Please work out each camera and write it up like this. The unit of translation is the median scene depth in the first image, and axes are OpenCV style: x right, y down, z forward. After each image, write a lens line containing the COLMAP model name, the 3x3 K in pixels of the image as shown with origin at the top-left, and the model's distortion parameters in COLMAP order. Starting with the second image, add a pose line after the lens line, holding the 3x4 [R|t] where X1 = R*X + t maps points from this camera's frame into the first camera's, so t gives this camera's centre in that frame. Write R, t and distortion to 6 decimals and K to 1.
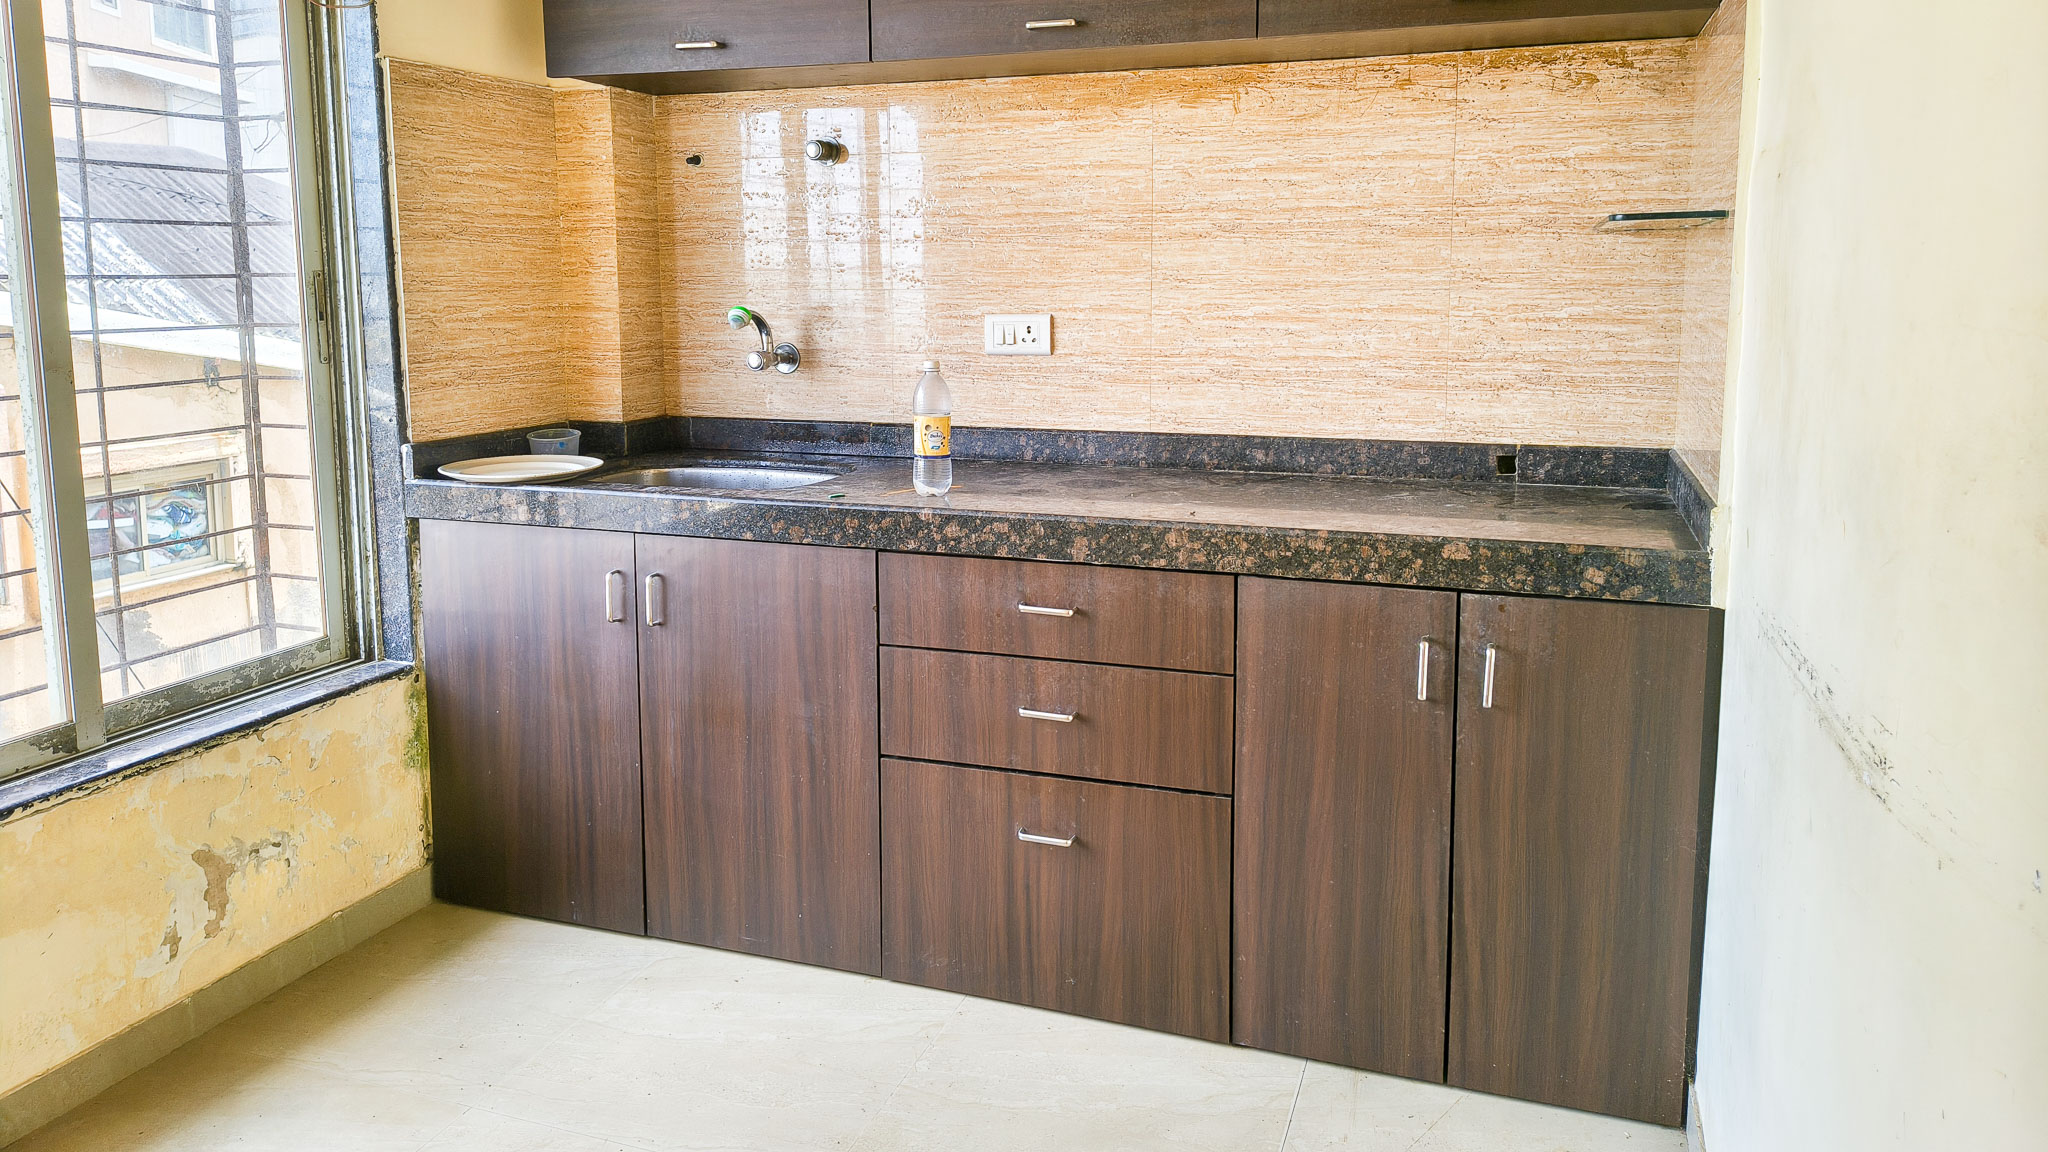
lens RADIAL K [[1436.0, 0, 1071.4], [0, 1436.0, 465.5], [0, 0, 1]] dist [0.034714, -0.037117]
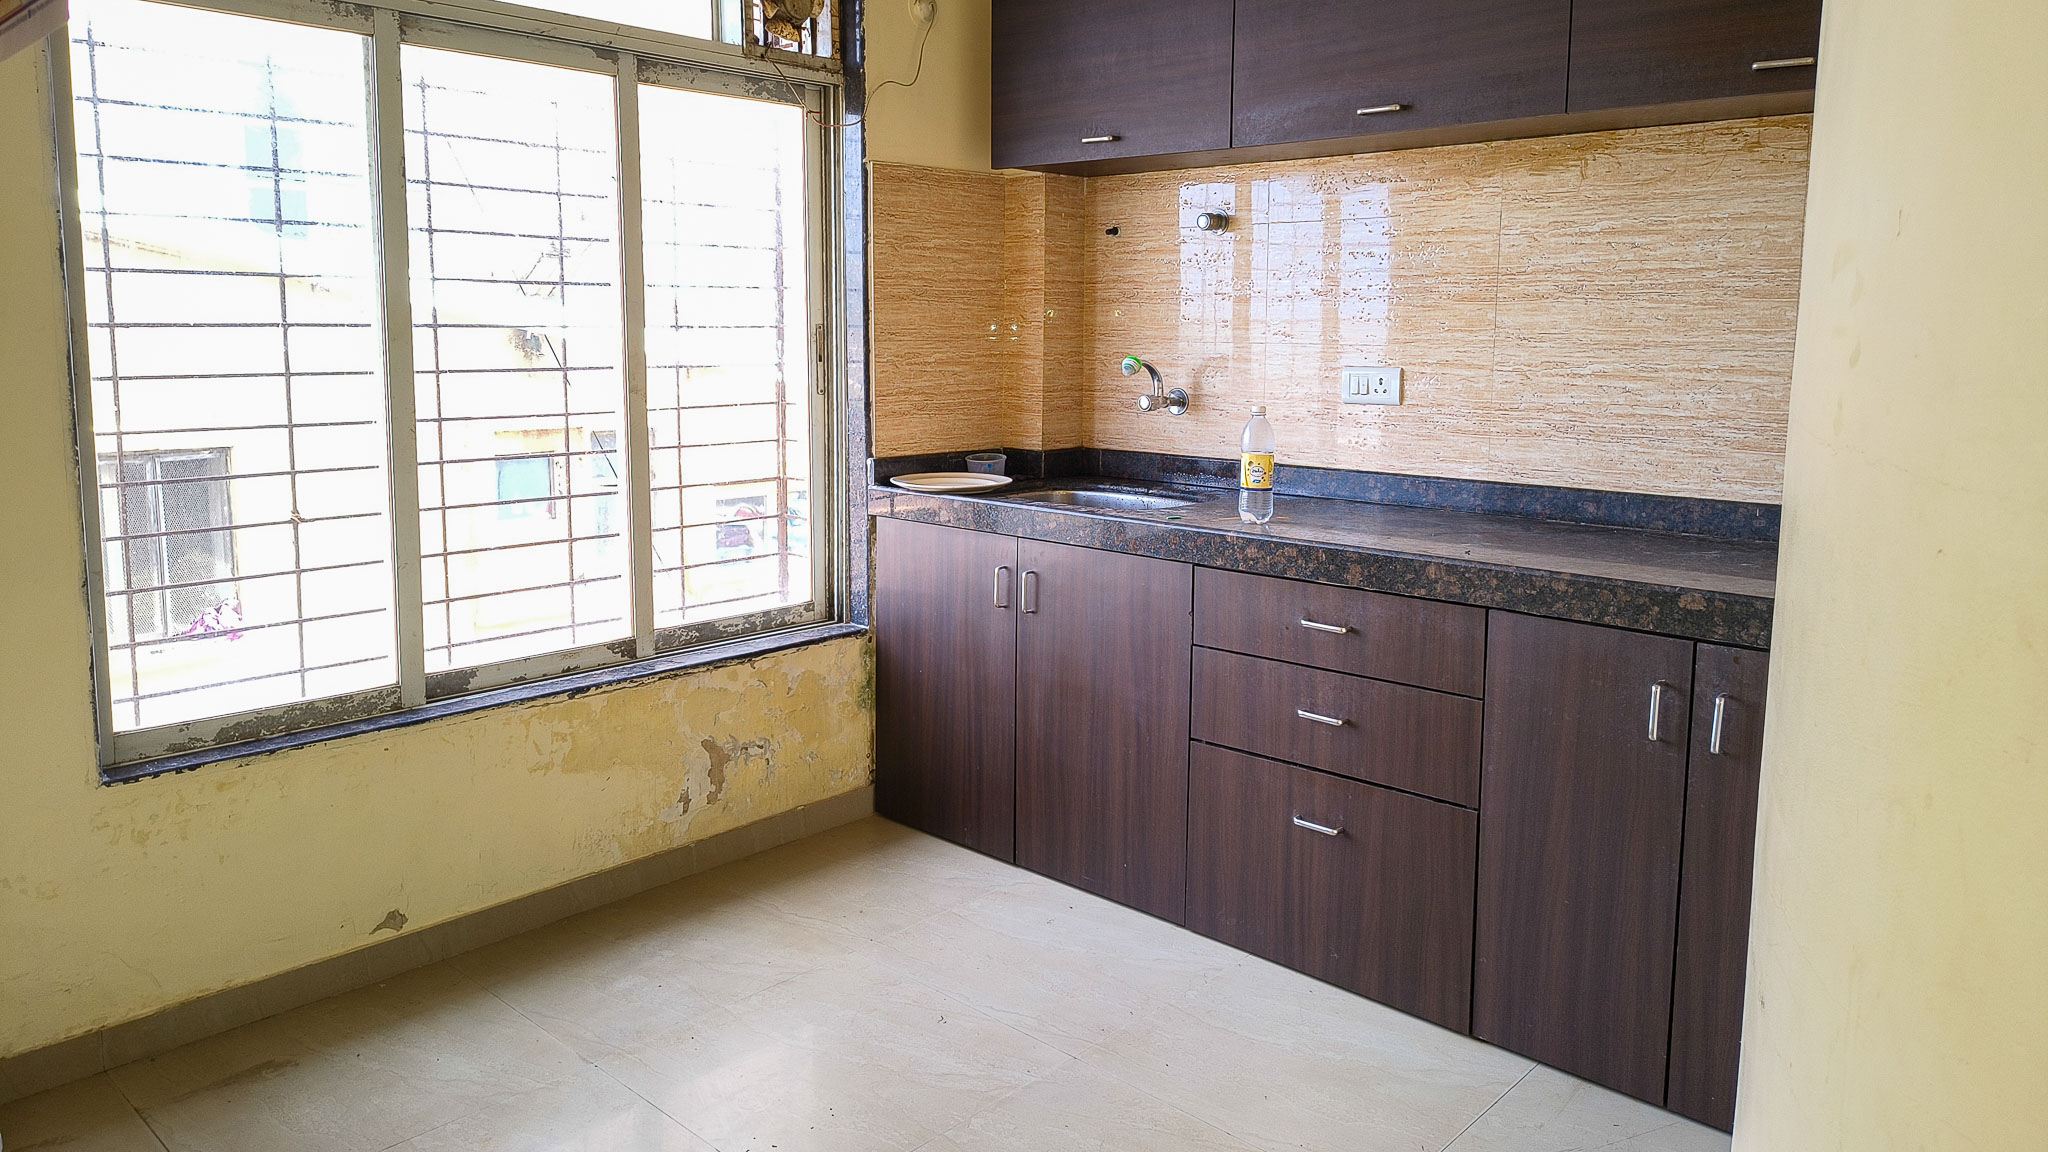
lens RADIAL K [[1436.0, 0, 1022.5], [0, 1436.0, 526.0], [0, 0, 1]] dist [0.034714, -0.037117]
pose [[0.912926, 0.066225, -0.402717, 0.193770], [-0.062840, 0.997789, 0.021628, 0.009864], [0.403259, 0.005562, 0.915069, -0.130121]]
